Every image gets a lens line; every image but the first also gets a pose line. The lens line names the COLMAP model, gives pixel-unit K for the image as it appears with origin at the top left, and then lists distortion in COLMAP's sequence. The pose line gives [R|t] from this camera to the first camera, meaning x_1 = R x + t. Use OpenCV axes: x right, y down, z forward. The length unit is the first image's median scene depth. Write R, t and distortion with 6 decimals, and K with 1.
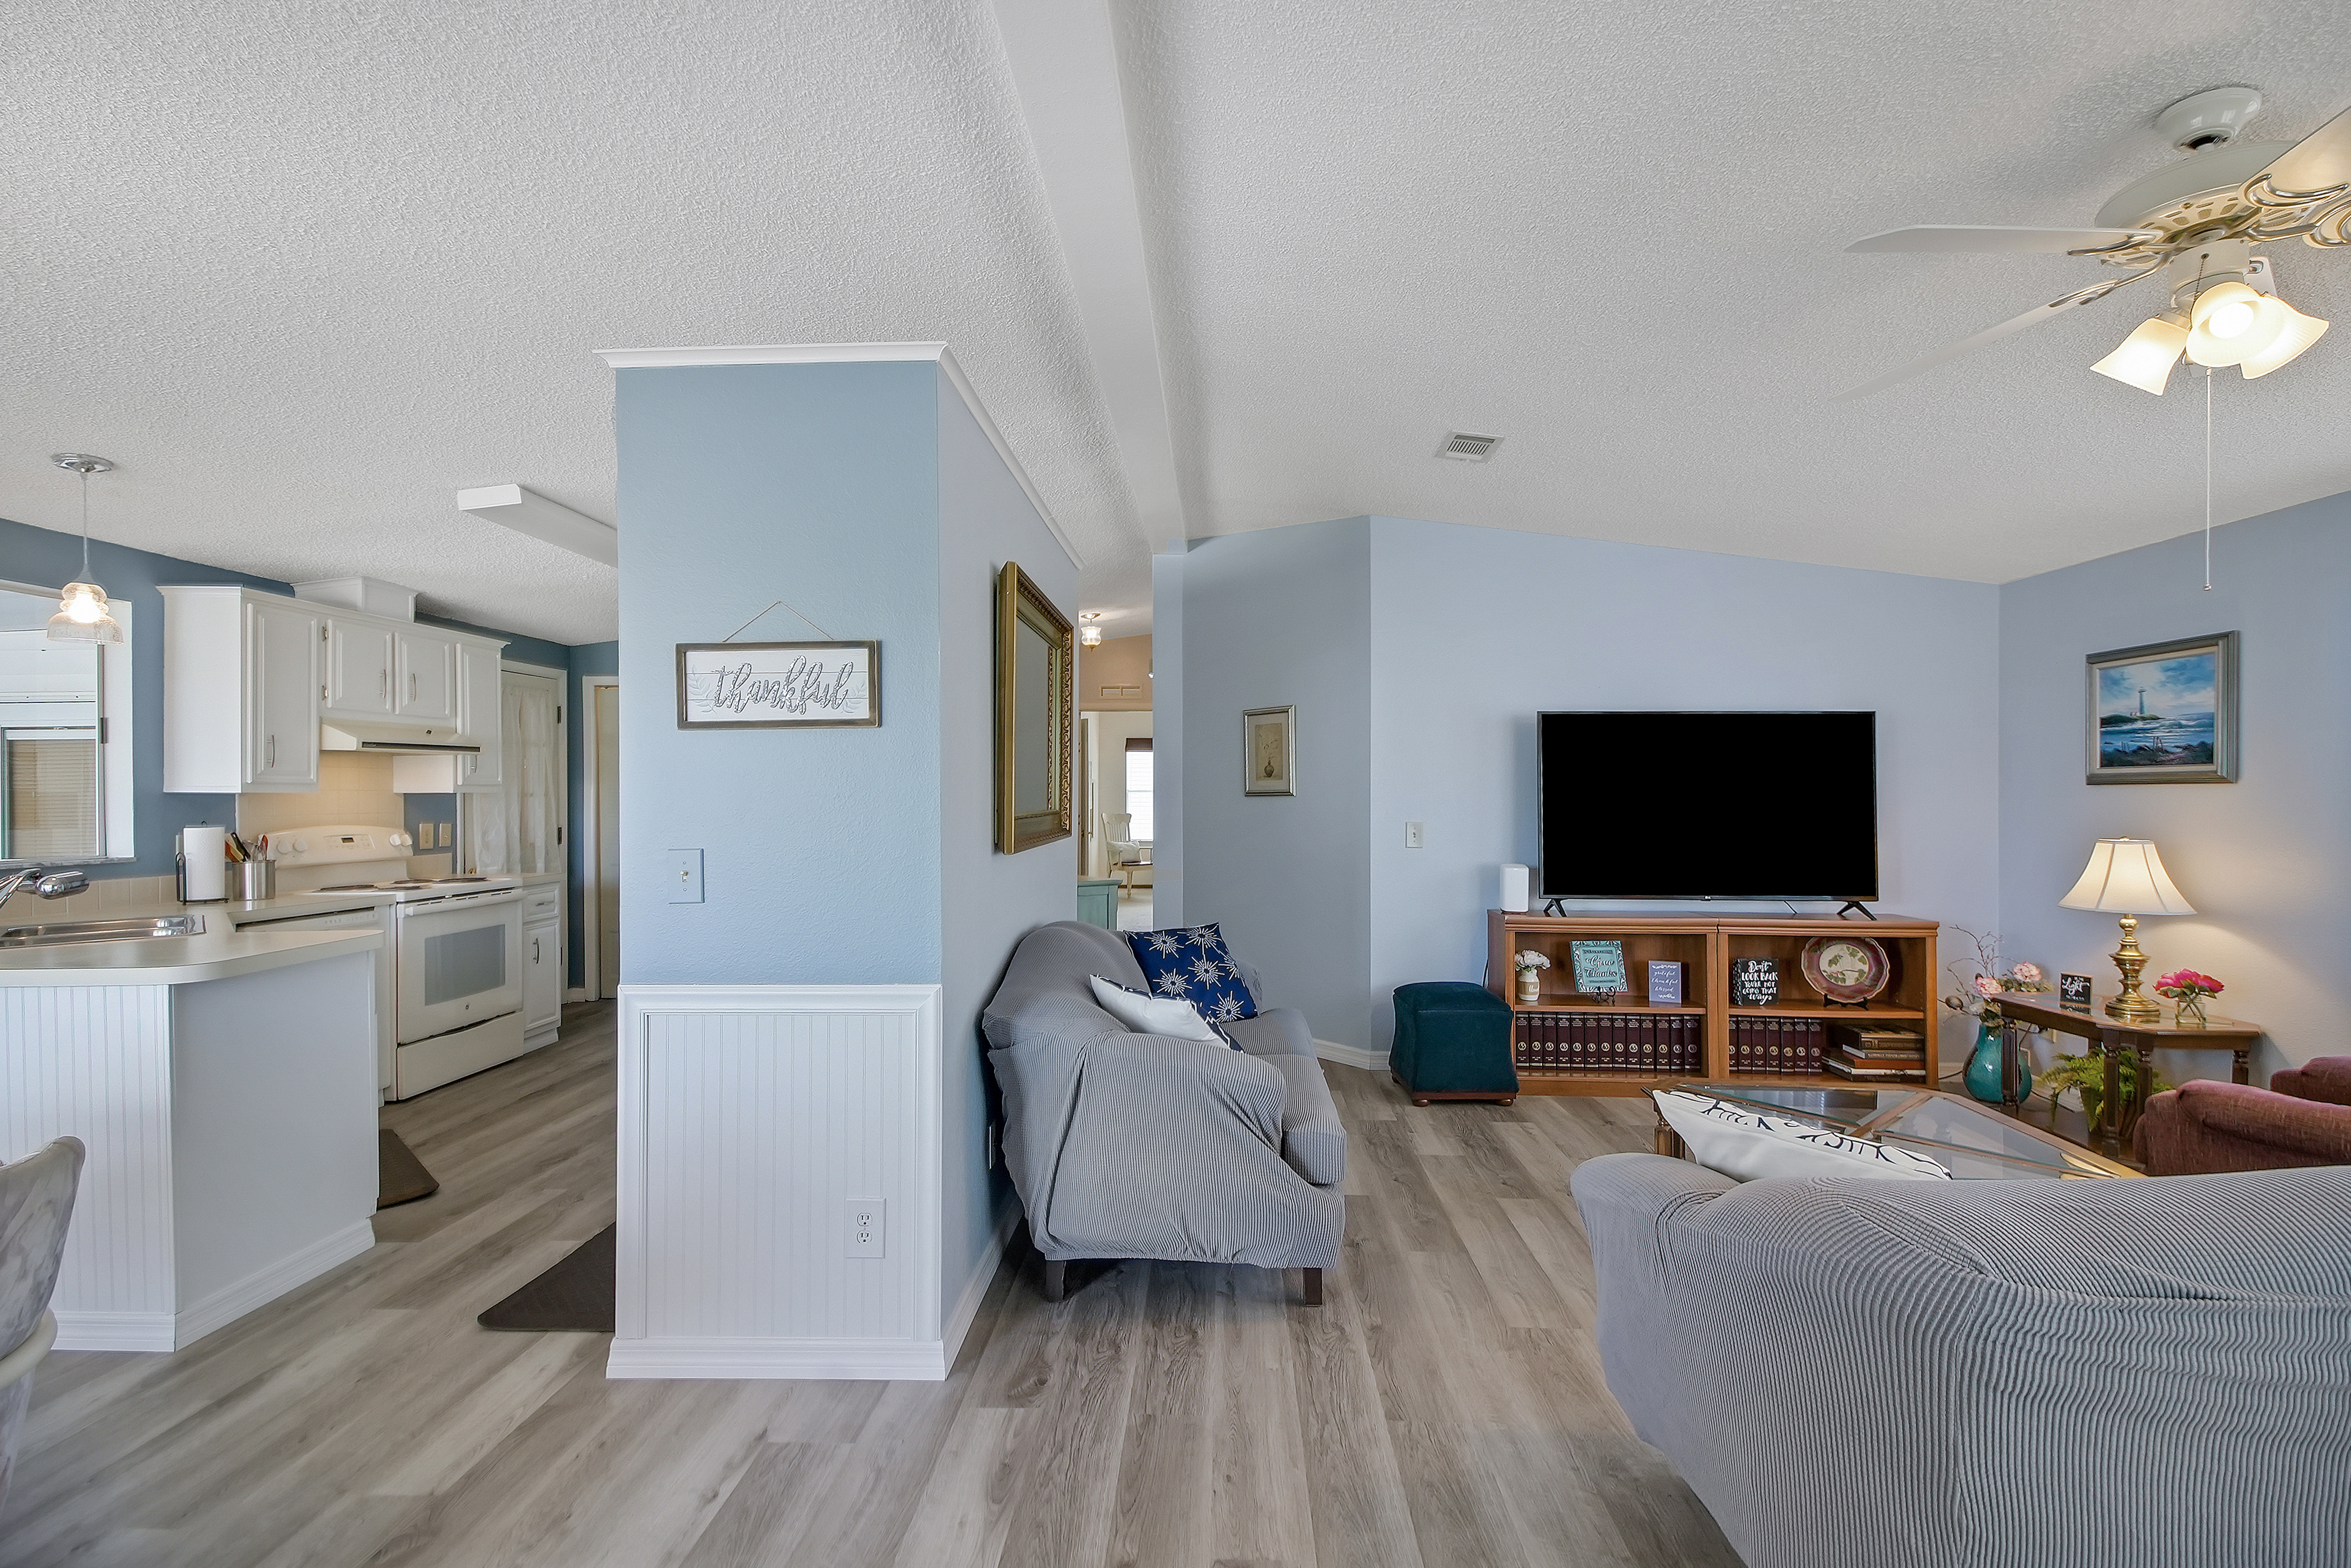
lens RADIAL K [[1040.1, 0, 1188.3], [0, 1040.1, 797.6], [0, 0, 1]] dist [0.039823, -0.017433]
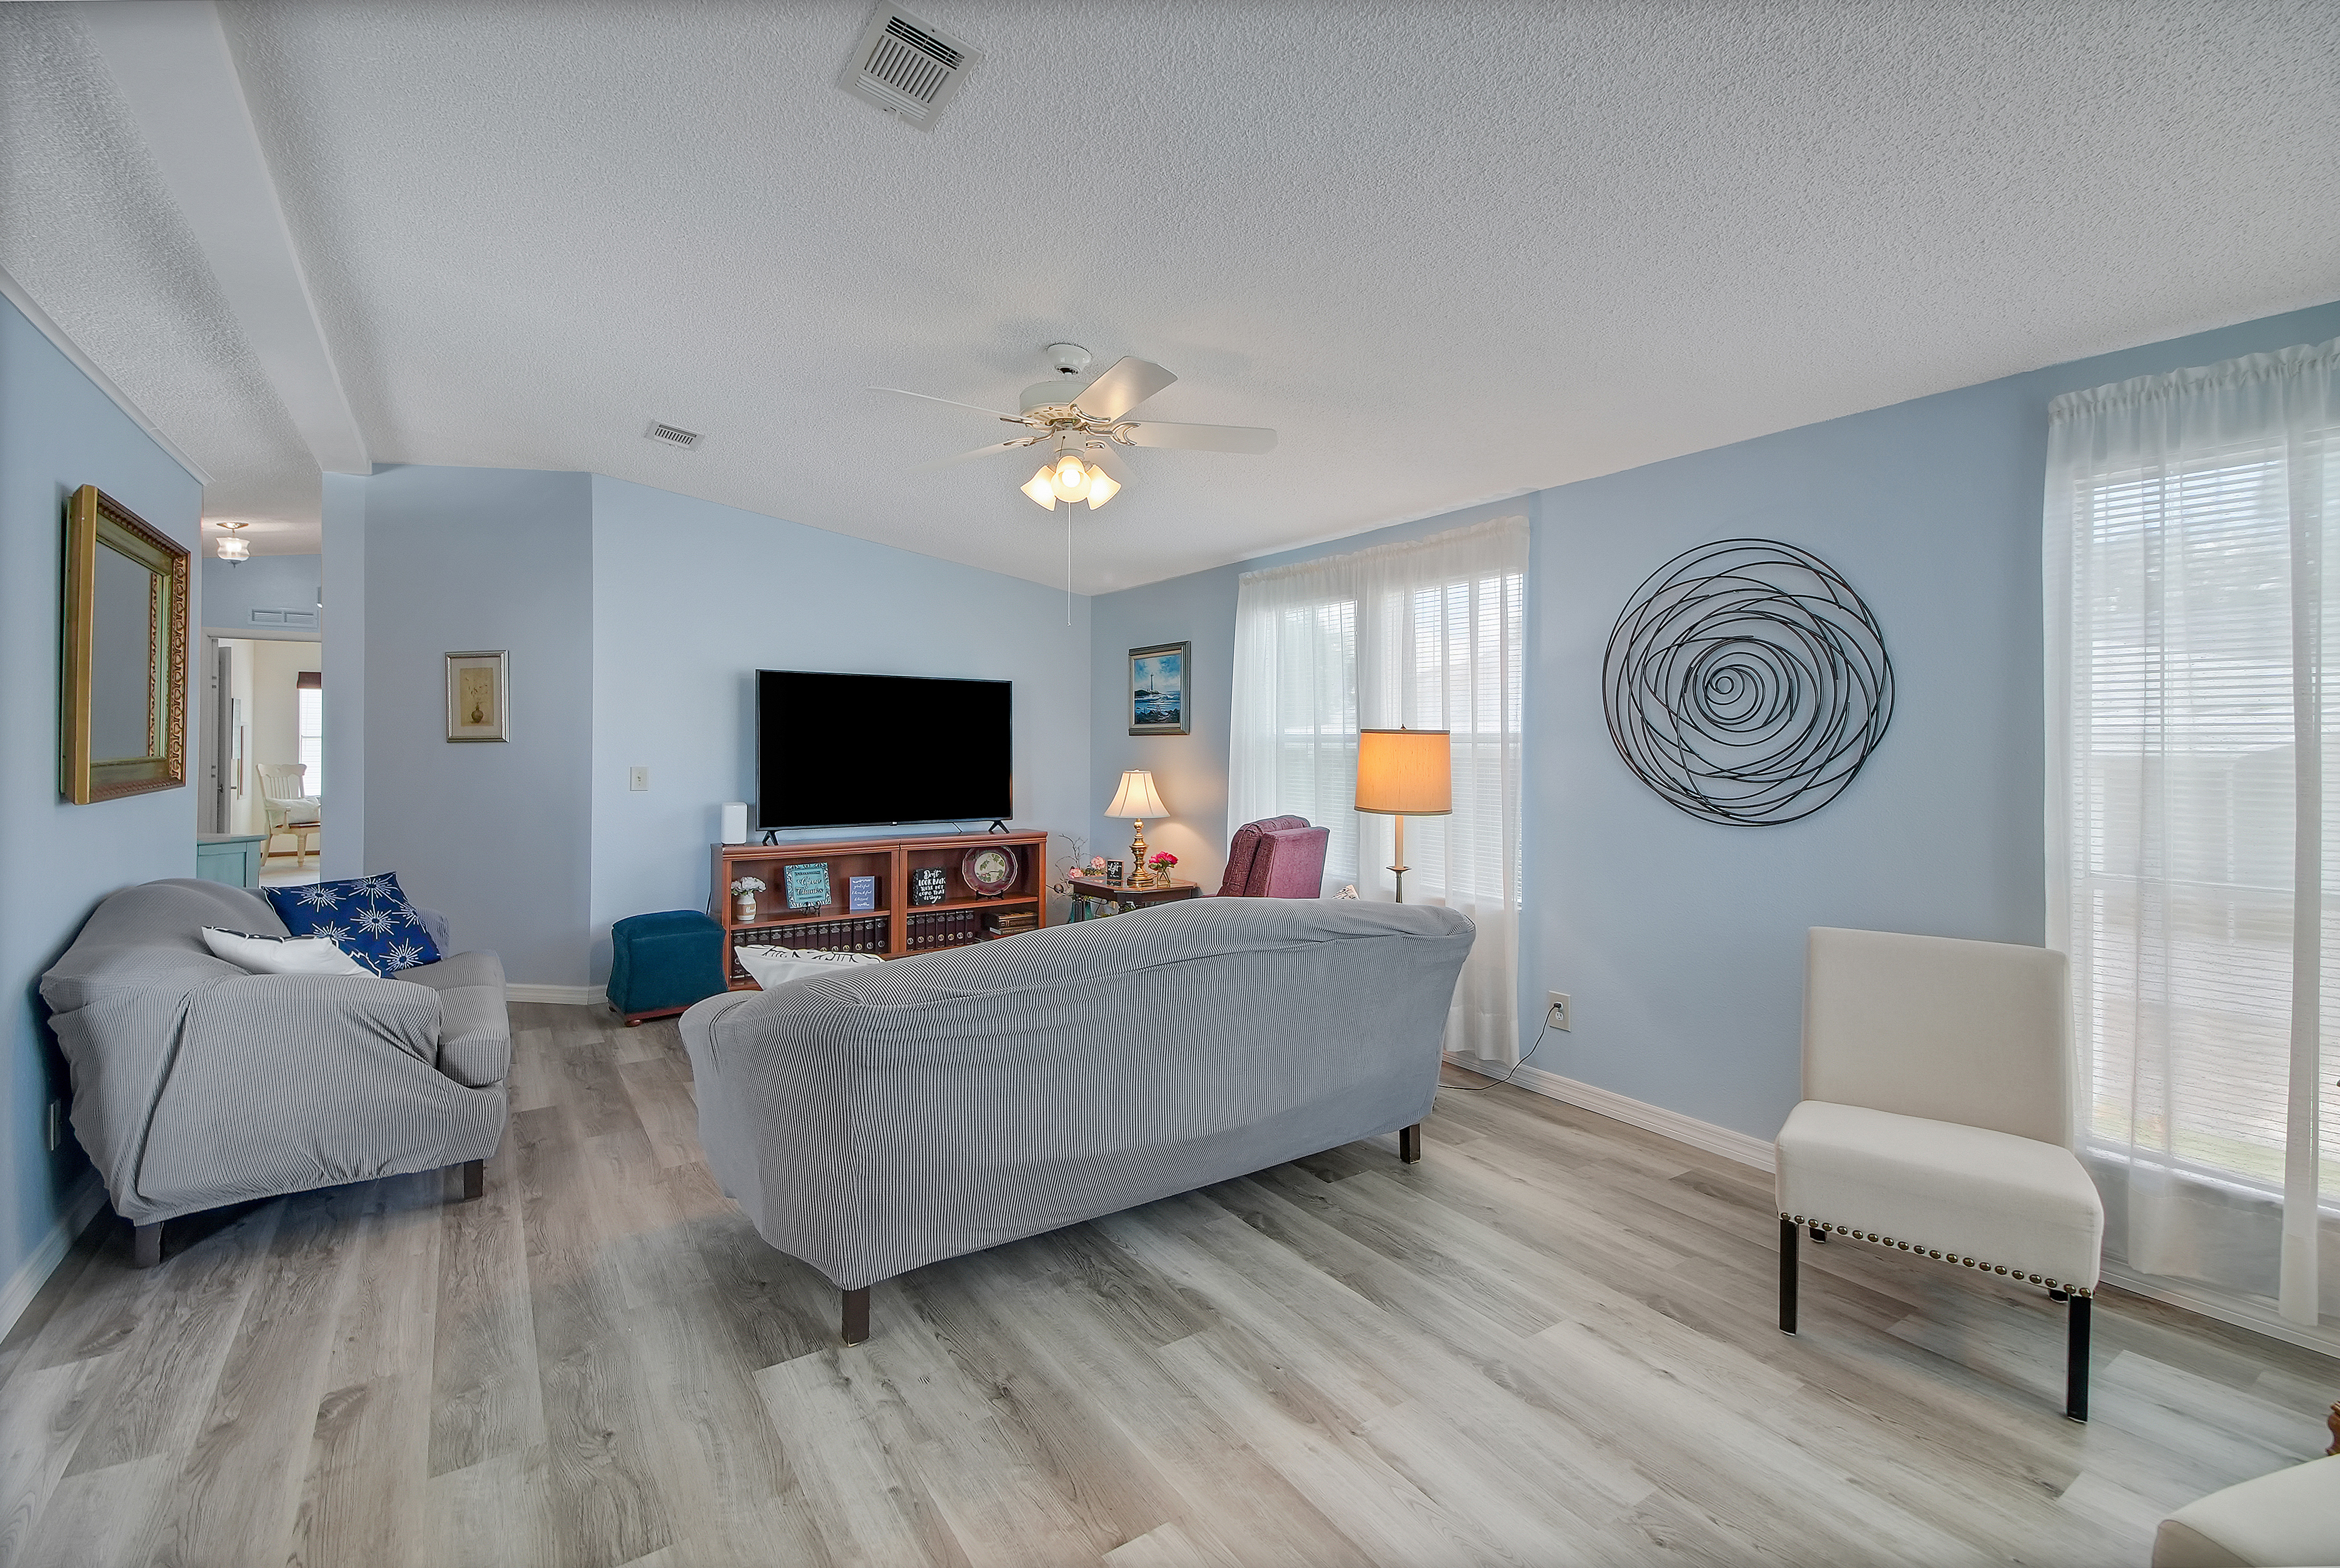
lens RADIAL K [[1008.4, 0, 1167.8], [0, 1008.4, 737.1], [0, 0, 1]] dist [0.031627, -0.015449]
pose [[0.803978, 0.004234, 0.594644, 0.039945], [0.000326, 0.999971, -0.007561, 0.001842], [-0.594659, 0.006273, 0.803954, -0.194130]]
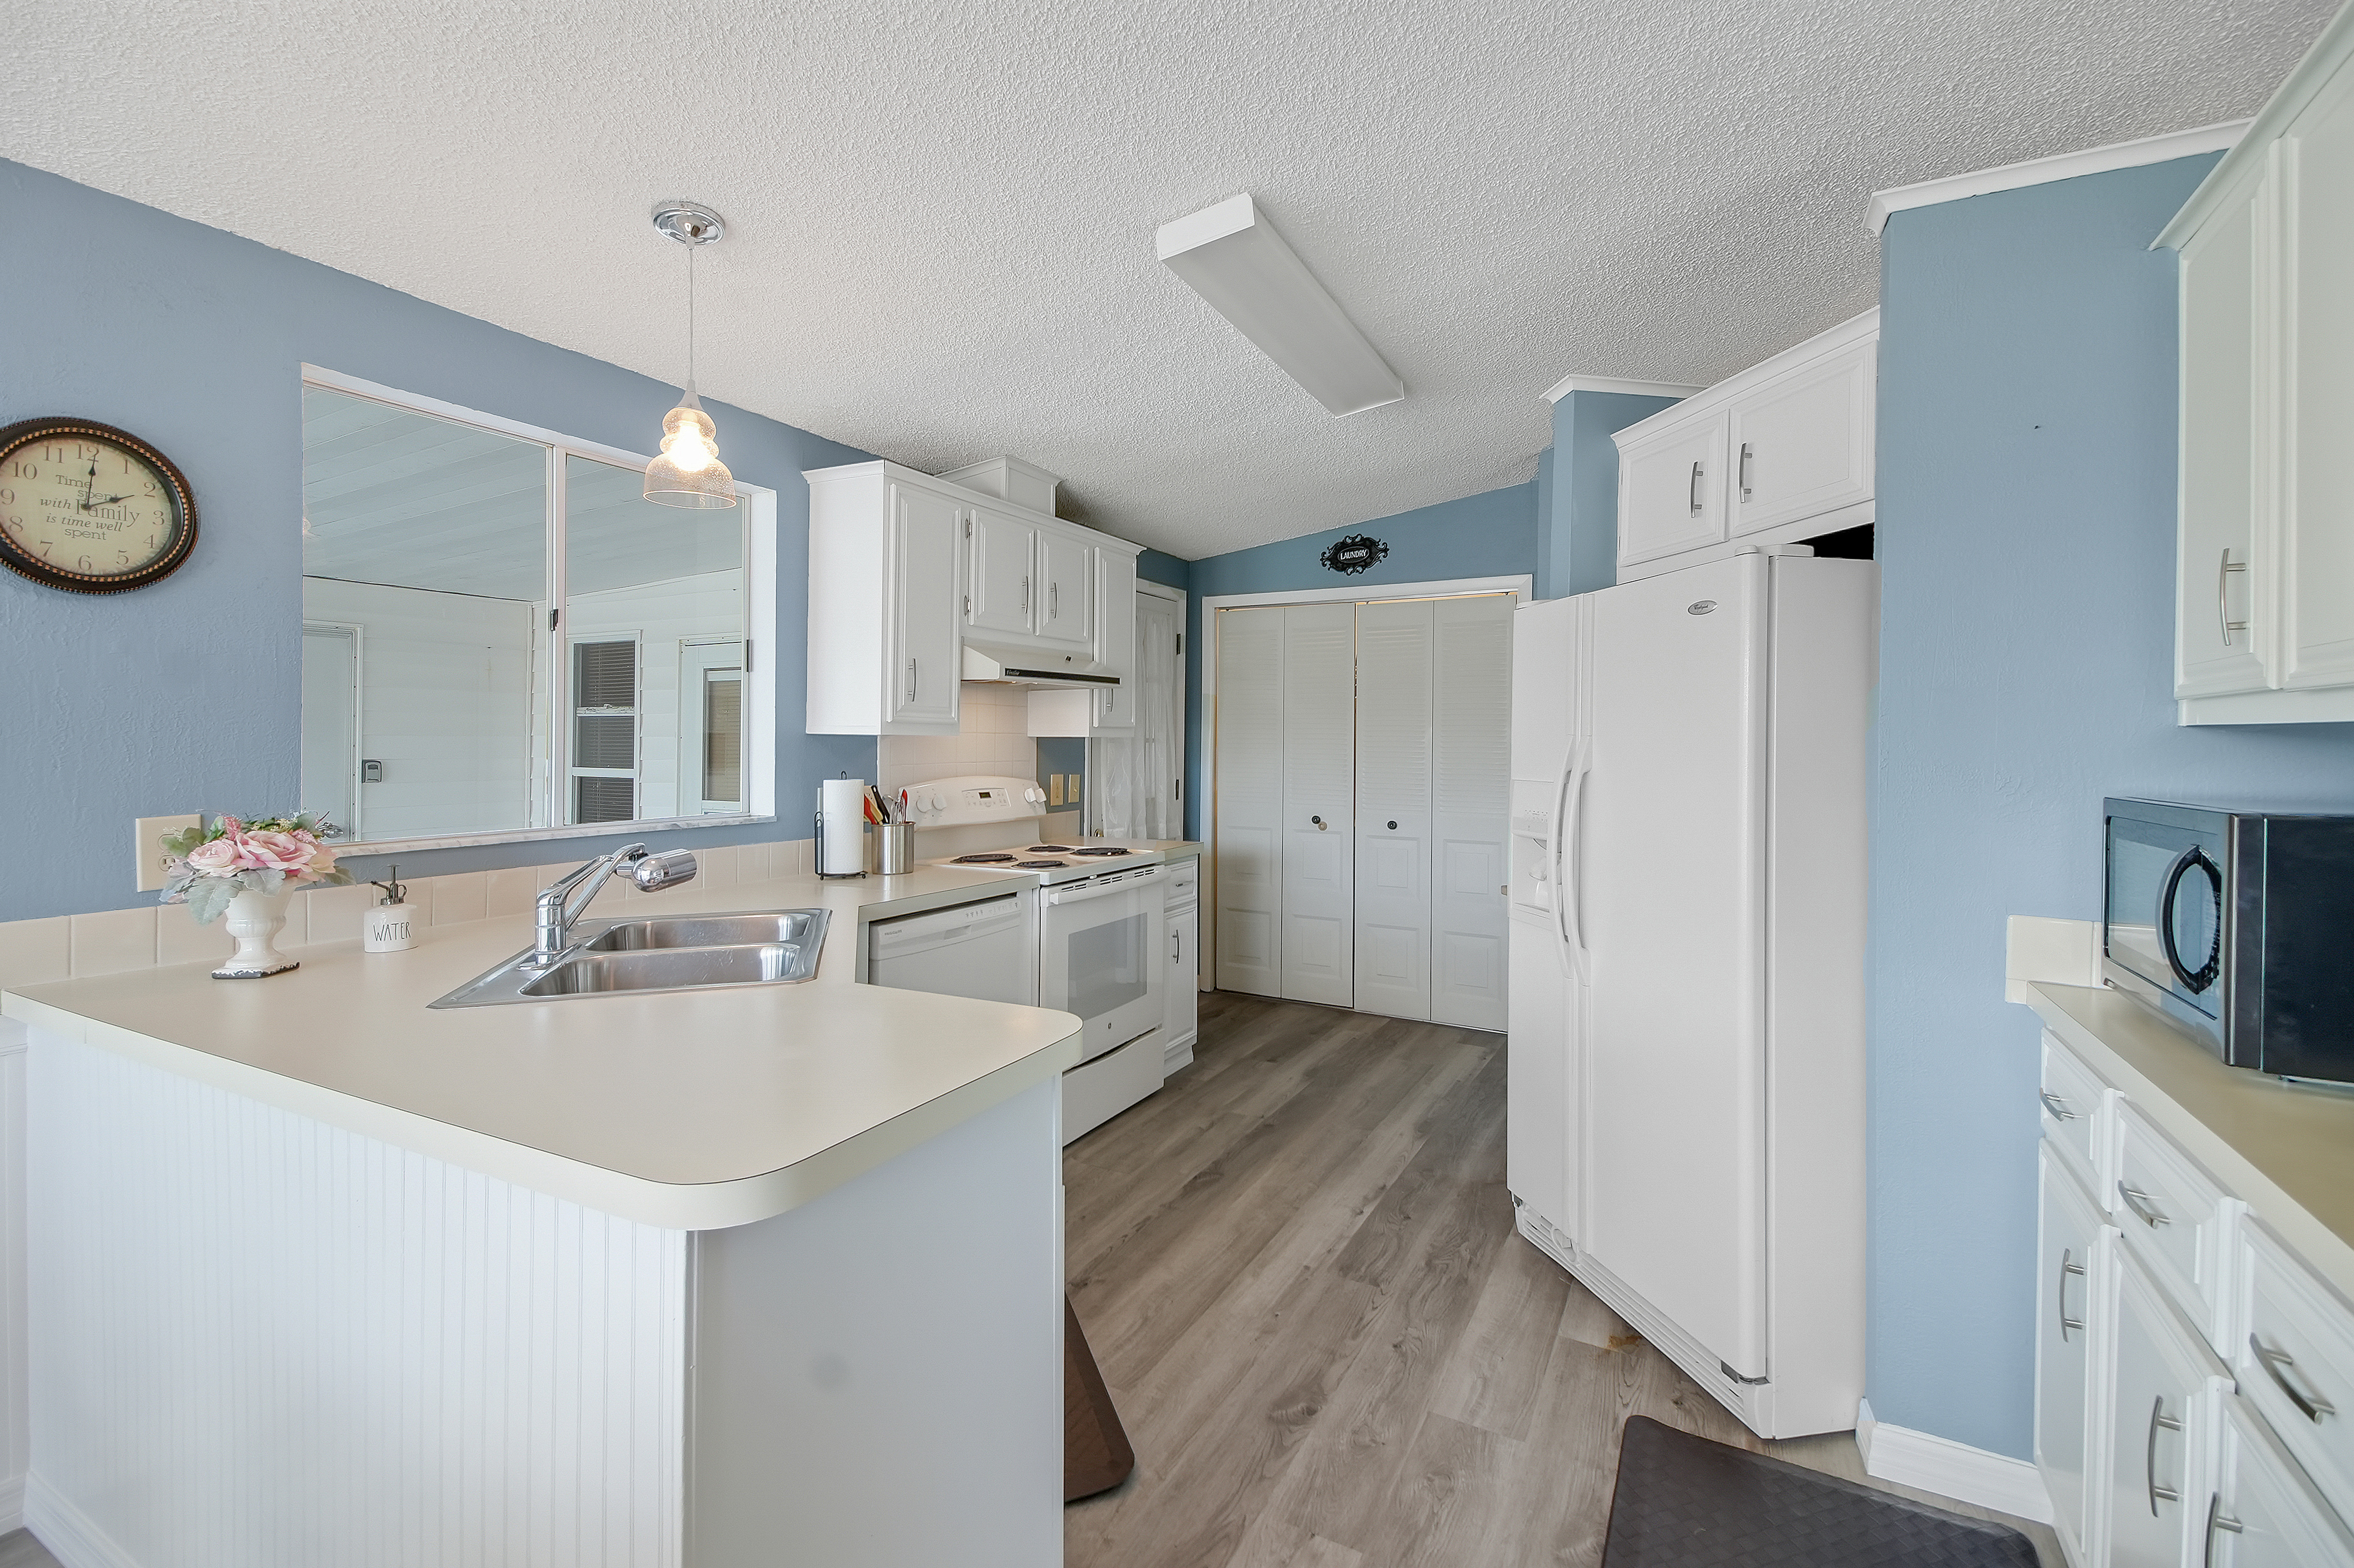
lens RADIAL K [[1041.4, 0, 1157.7], [0, 1041.4, 741.9], [0, 0, 1]] dist [0.039823, -0.017433]
pose [[0.885602, 0.010351, -0.464329, -0.412176], [-0.012116, 0.999926, -0.000817, -0.001471], [0.464287, 0.006349, 0.885662, 0.479095]]
